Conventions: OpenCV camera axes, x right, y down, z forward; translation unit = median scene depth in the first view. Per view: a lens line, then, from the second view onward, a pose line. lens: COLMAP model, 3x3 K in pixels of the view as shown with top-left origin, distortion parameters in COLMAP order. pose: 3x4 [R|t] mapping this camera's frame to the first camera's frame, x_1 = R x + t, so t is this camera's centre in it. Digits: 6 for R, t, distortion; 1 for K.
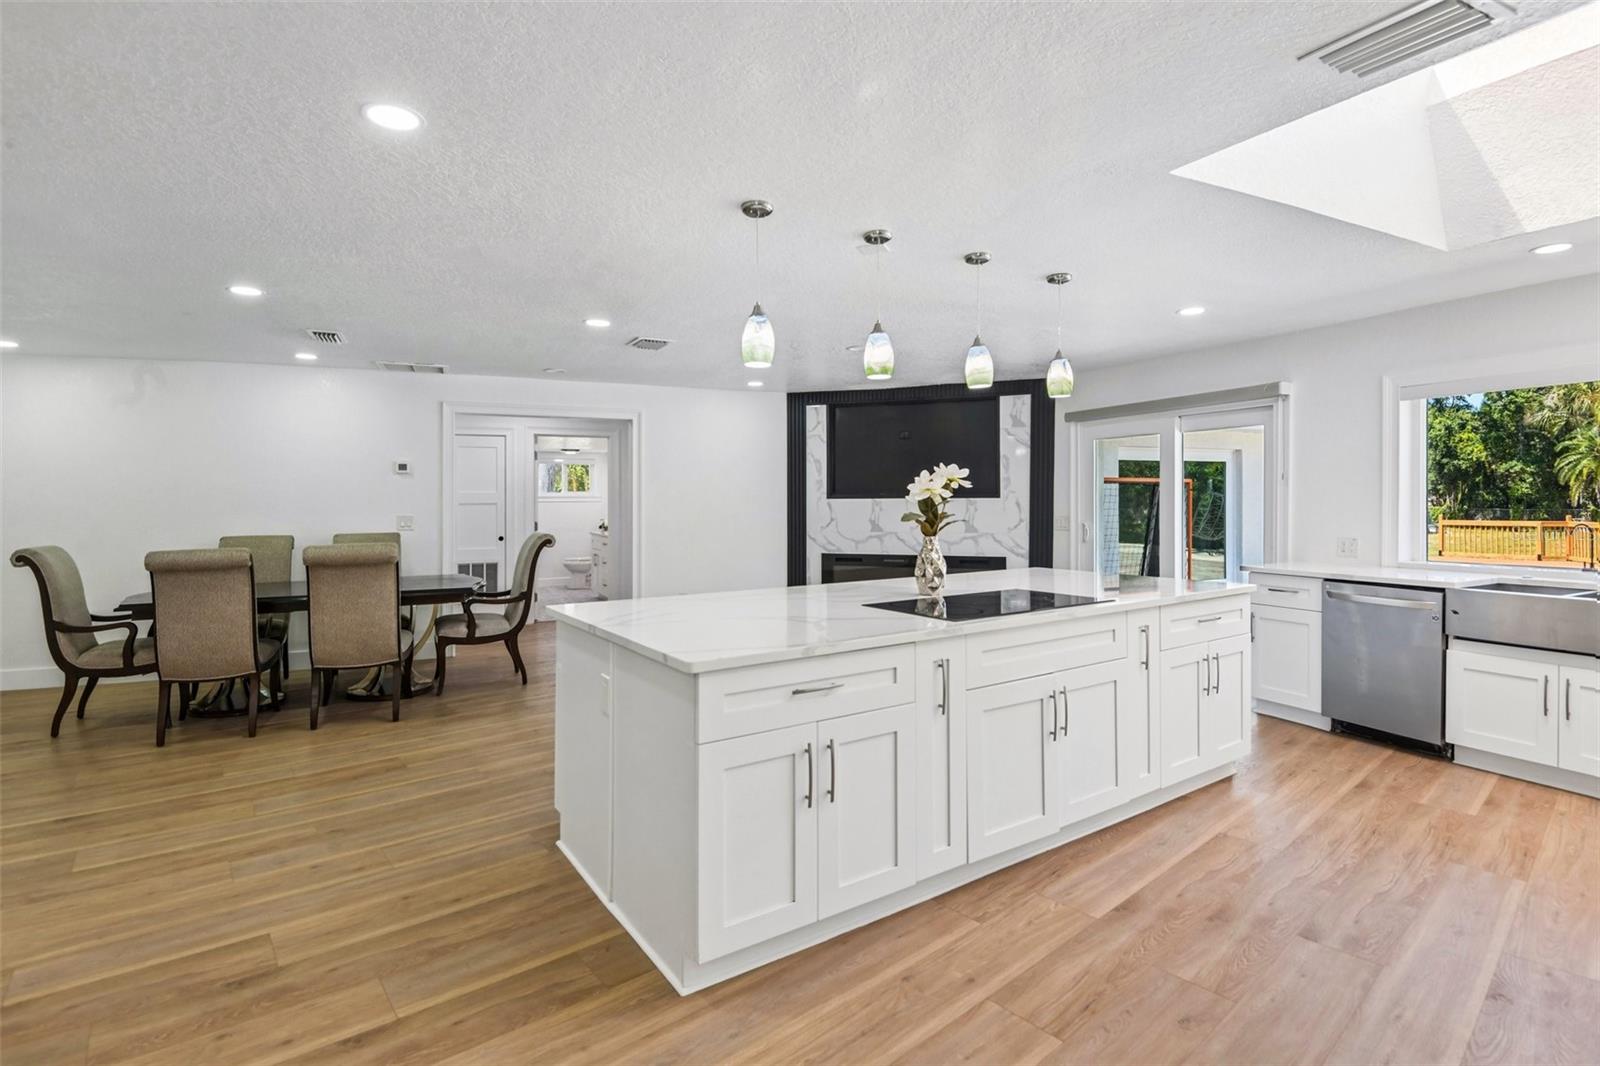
lens RADIAL K [[760.7, 0, 803.4], [0, 760.7, 487.0], [0, 0, 1]] dist [-0.010658, -0.019817]
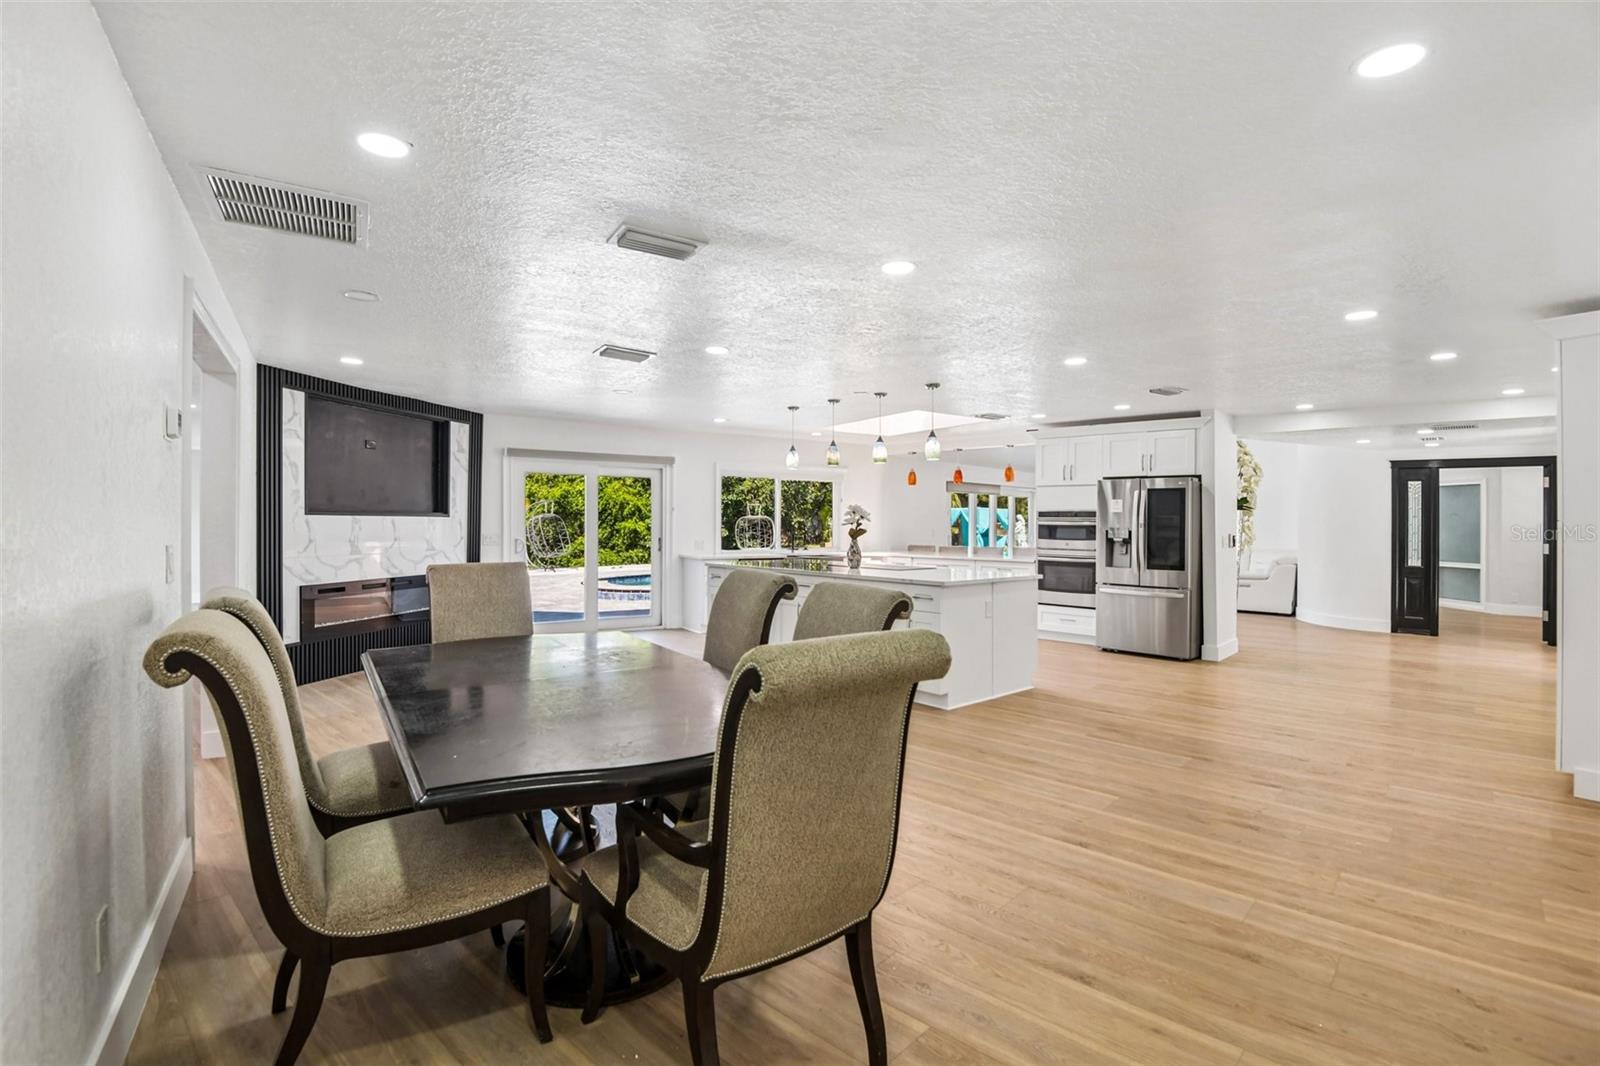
lens RADIAL K [[747.5, 0, 800.8], [0, 747.5, 520.8], [0, 0, 1]] dist [-0.004433, -0.021229]
pose [[-0.125434, 0.006444, 0.992081, -1.120127], [-0.025237, 0.999635, -0.009684, 0.023181], [-0.991781, -0.026252, -0.125225, 0.858177]]
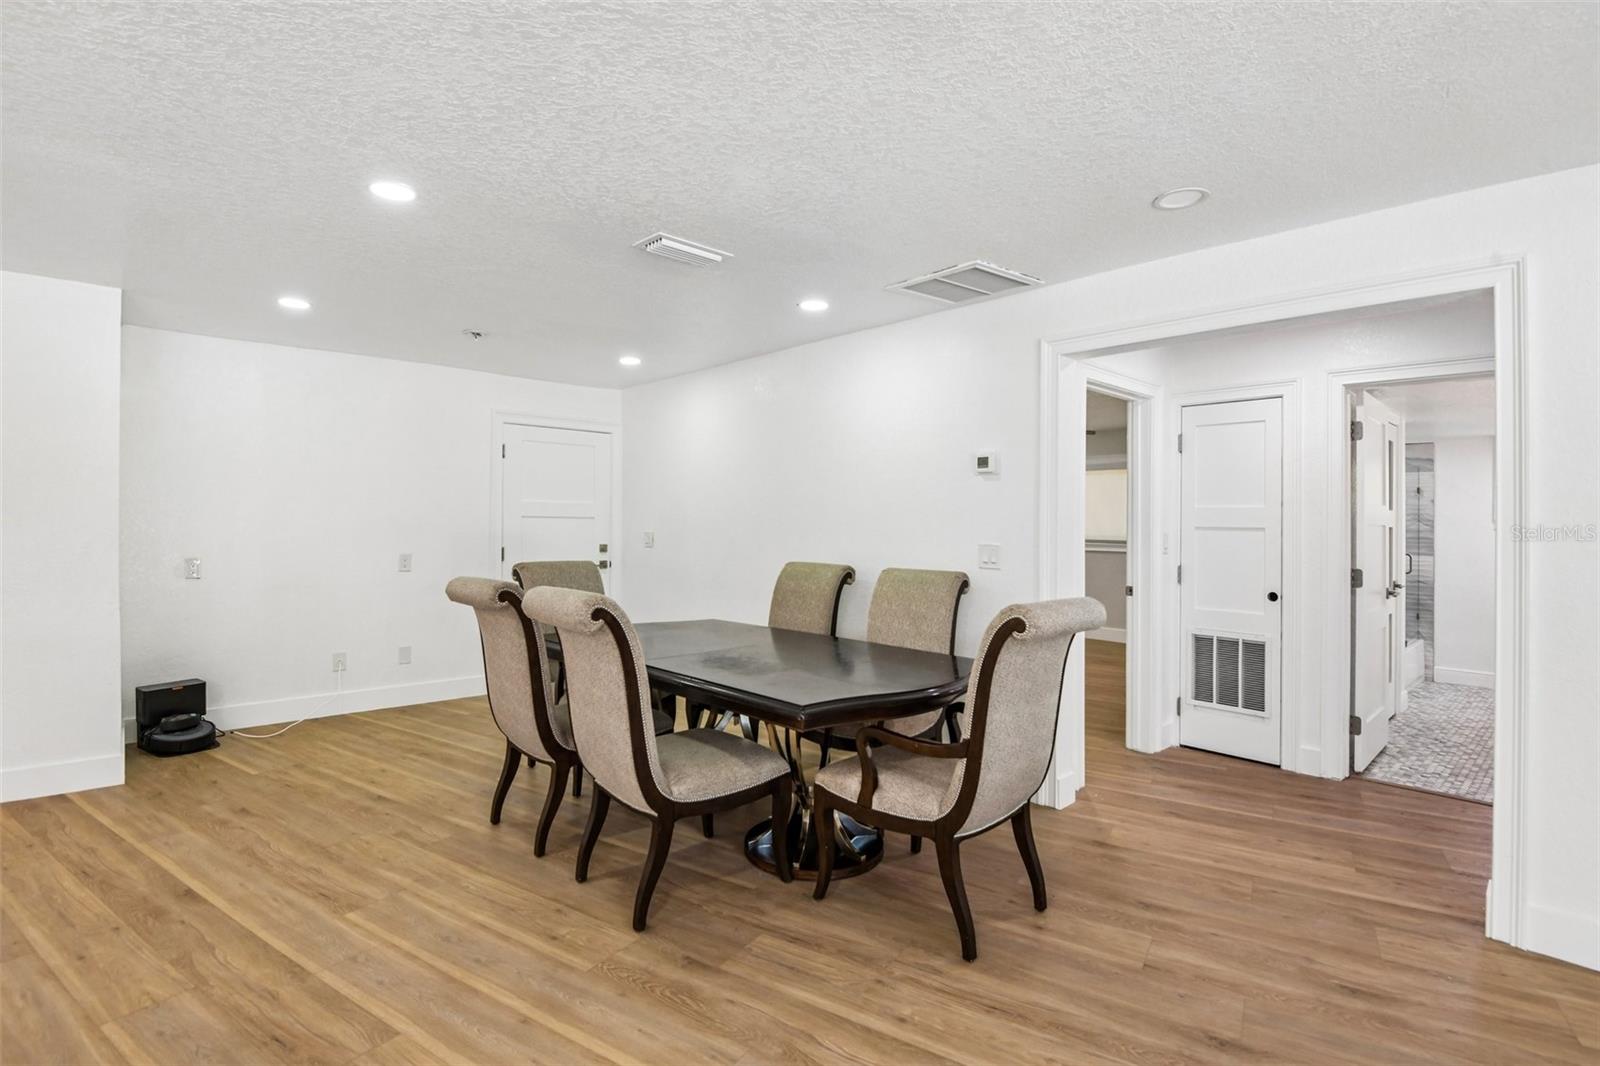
lens RADIAL K [[768.0, 0, 795.8], [0, 768.0, 511.9], [0, 0, 1]] dist [0.013779, -0.040216]
pose [[0.283743, -0.004579, -0.958889, 0.008646], [0.007086, 0.999971, -0.002678, 0.015449], [0.958874, -0.006035, 0.283767, 0.812319]]
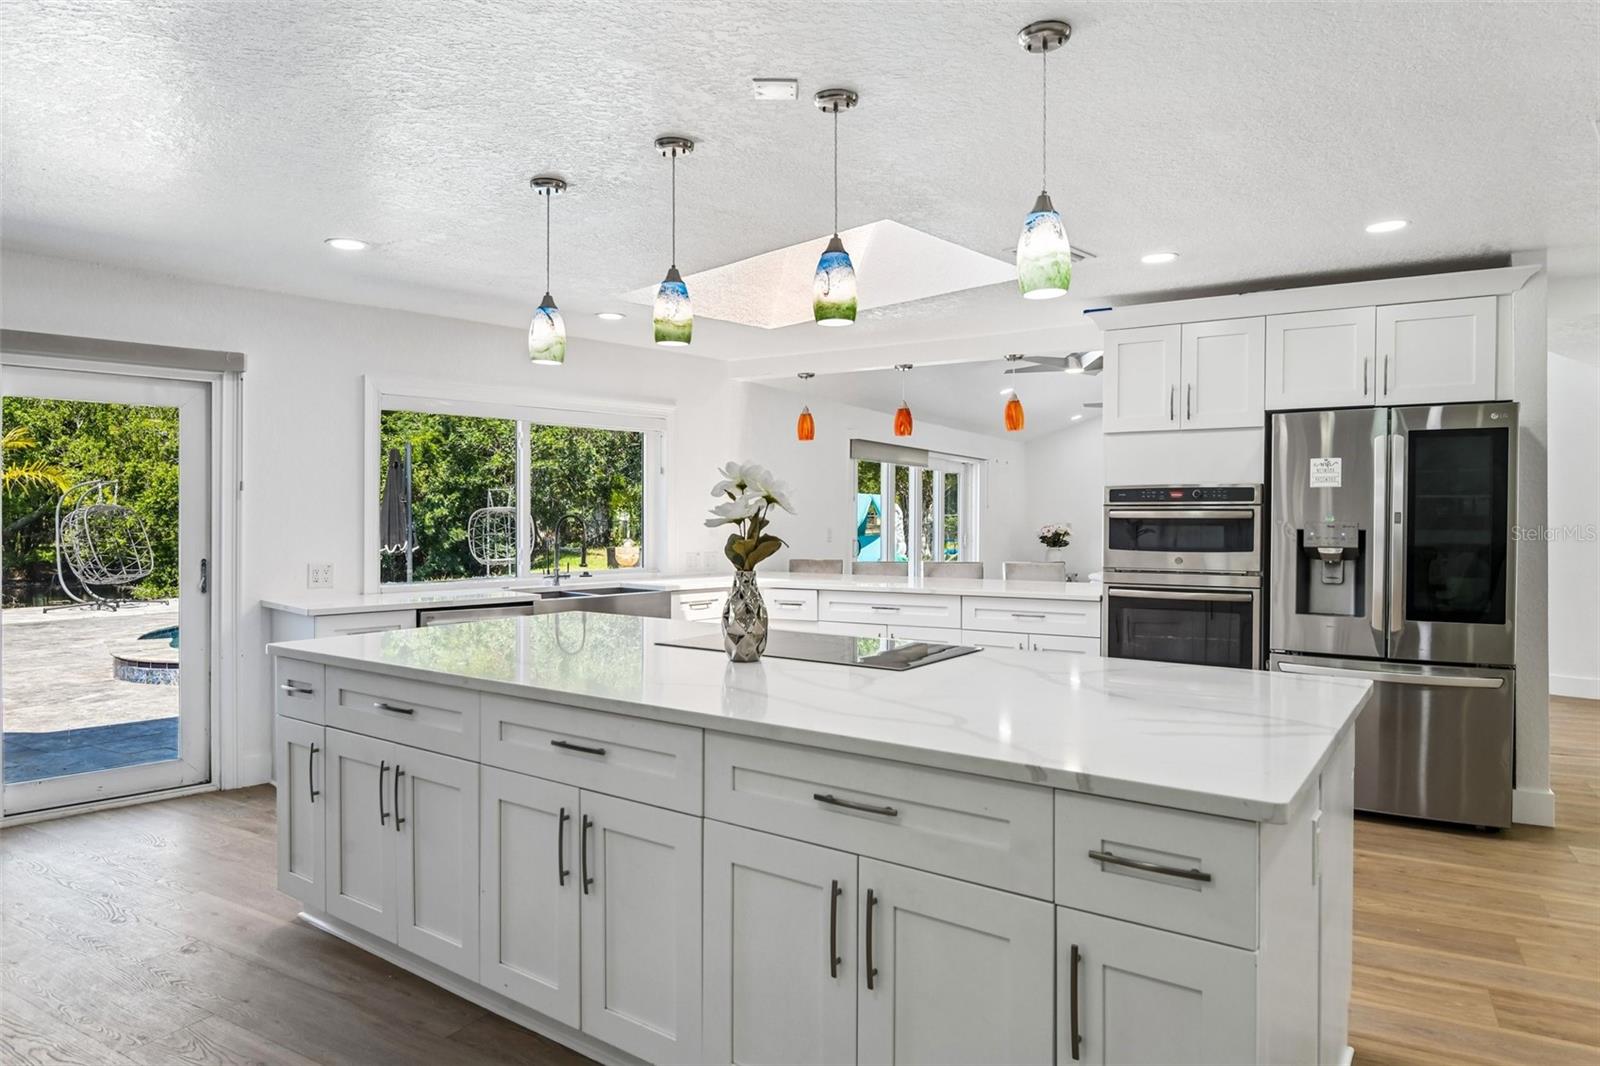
lens RADIAL K [[954.9, 0, 796.5], [0, 954.9, 528.0], [0, 0, 1]] dist [0.022381, -0.030583]
pose [[-0.342615, -0.006575, 0.939453, -0.382241], [-0.014350, 0.999895, 0.001765, 0.016236], [-0.939366, -0.012876, -0.342674, 0.762168]]
